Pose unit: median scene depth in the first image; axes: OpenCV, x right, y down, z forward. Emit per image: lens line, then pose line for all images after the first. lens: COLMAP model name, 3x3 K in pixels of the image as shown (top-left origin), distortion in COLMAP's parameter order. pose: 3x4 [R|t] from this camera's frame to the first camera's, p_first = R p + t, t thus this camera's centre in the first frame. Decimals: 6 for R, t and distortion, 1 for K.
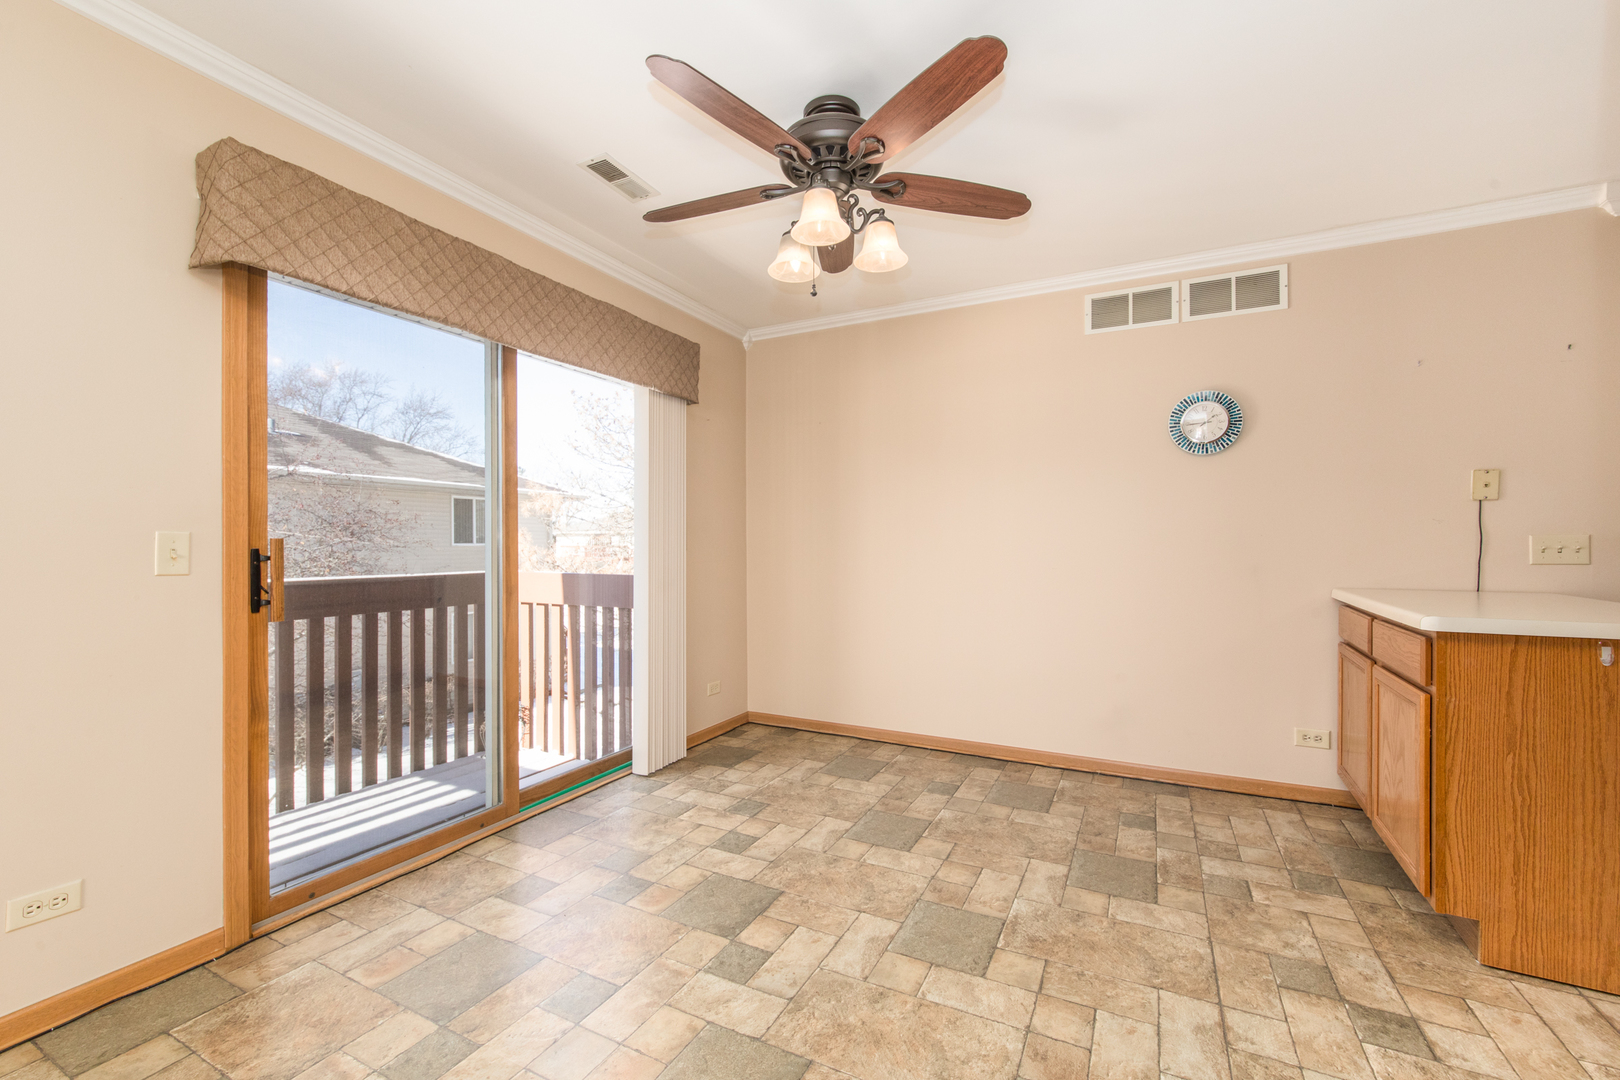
lens RADIAL K [[664.9, 0, 810.2], [0, 664.9, 548.1], [0, 0, 1]] dist [-0.001298, 0.000287]
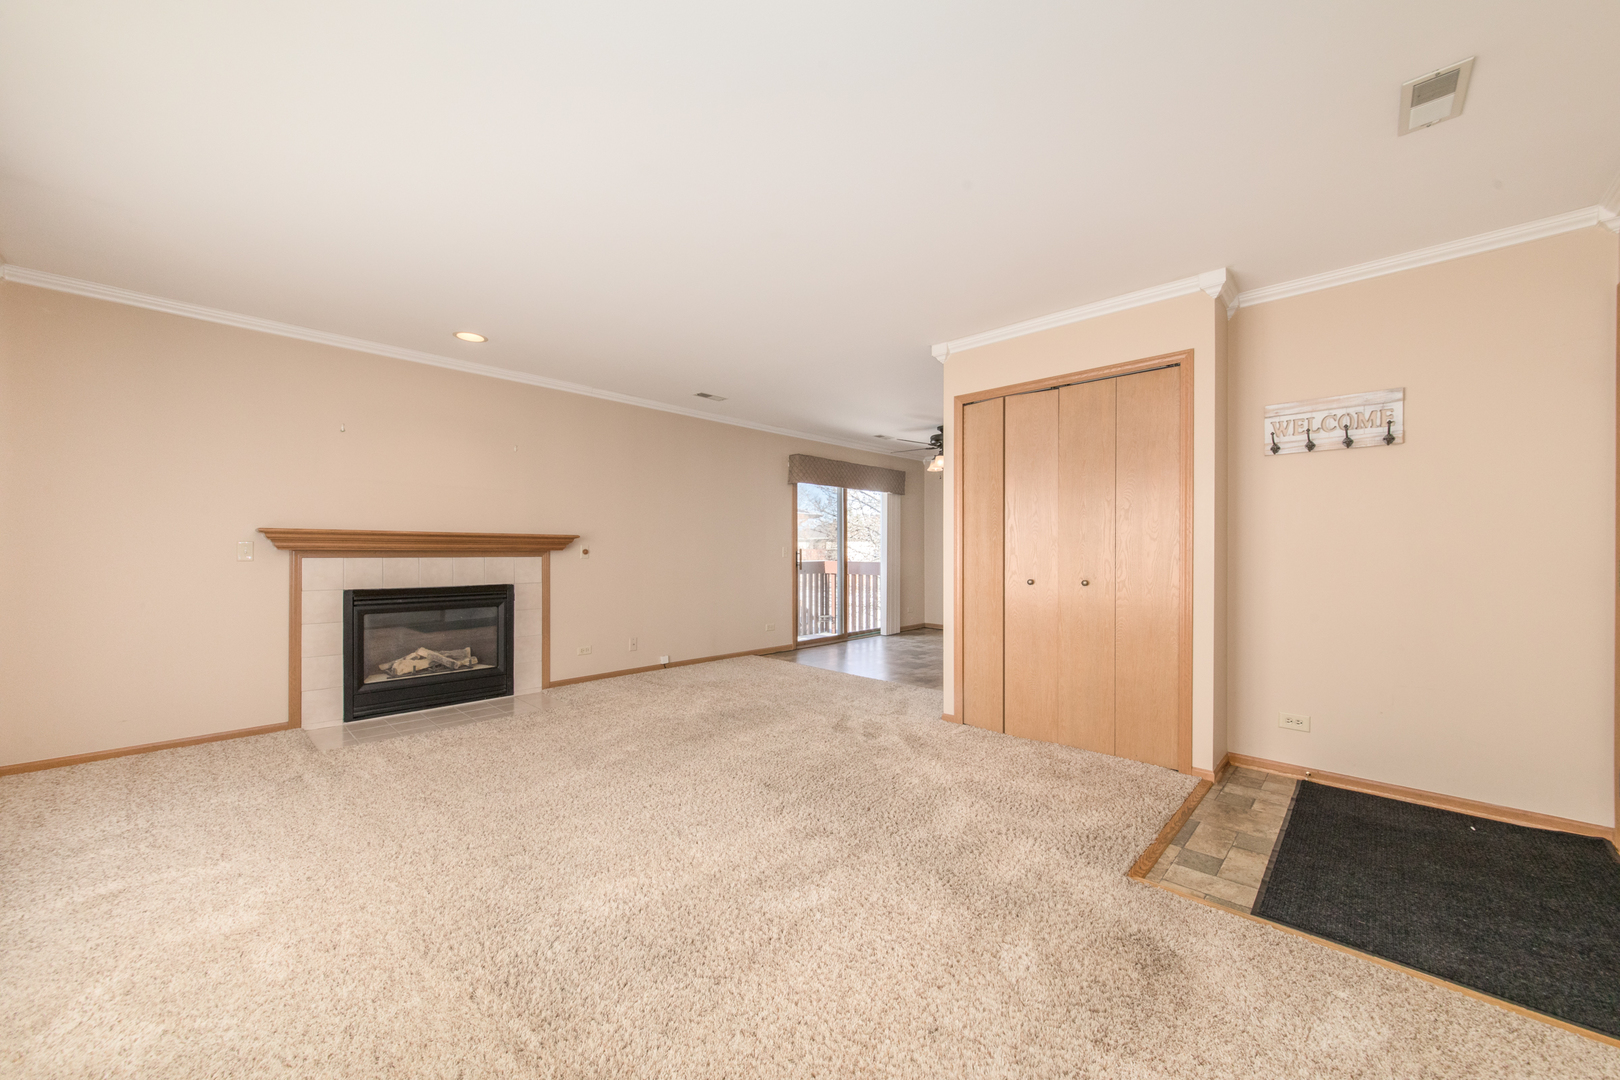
lens RADIAL K [[579.7, 0, 810.0], [0, 579.7, 540.0], [0, 0, 1]] dist [-0.000418, -0.000011]
pose [[0.956507, 0.002227, -0.291701, 0.158800], [-0.007202, 0.999846, -0.015982, -0.007906], [0.291621, 0.017388, 0.956376, -1.486118]]
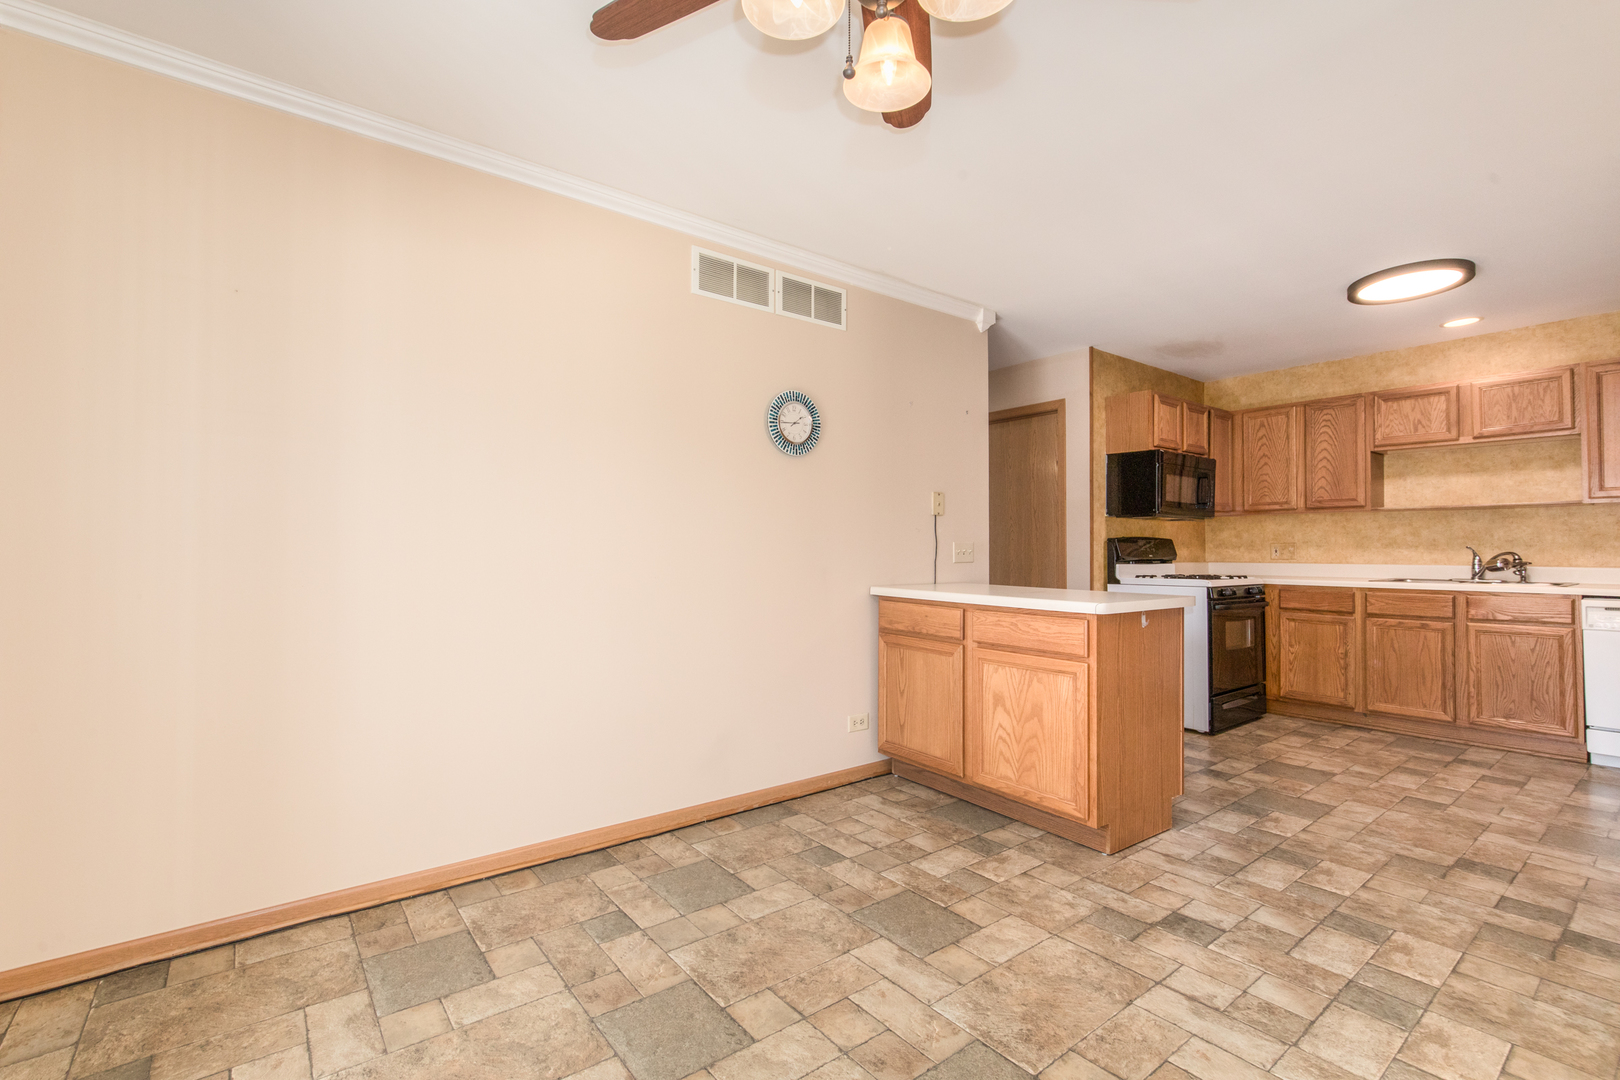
lens RADIAL K [[724.8, 0, 810.5], [0, 724.8, 533.2], [0, 0, 1]] dist [0.000672, 0.000498]
pose [[0.429672, 0.019000, 0.902785, -0.374675], [-0.002996, 0.999803, -0.019616, -0.005328], [-0.902980, 0.005724, 0.429645, 0.544725]]
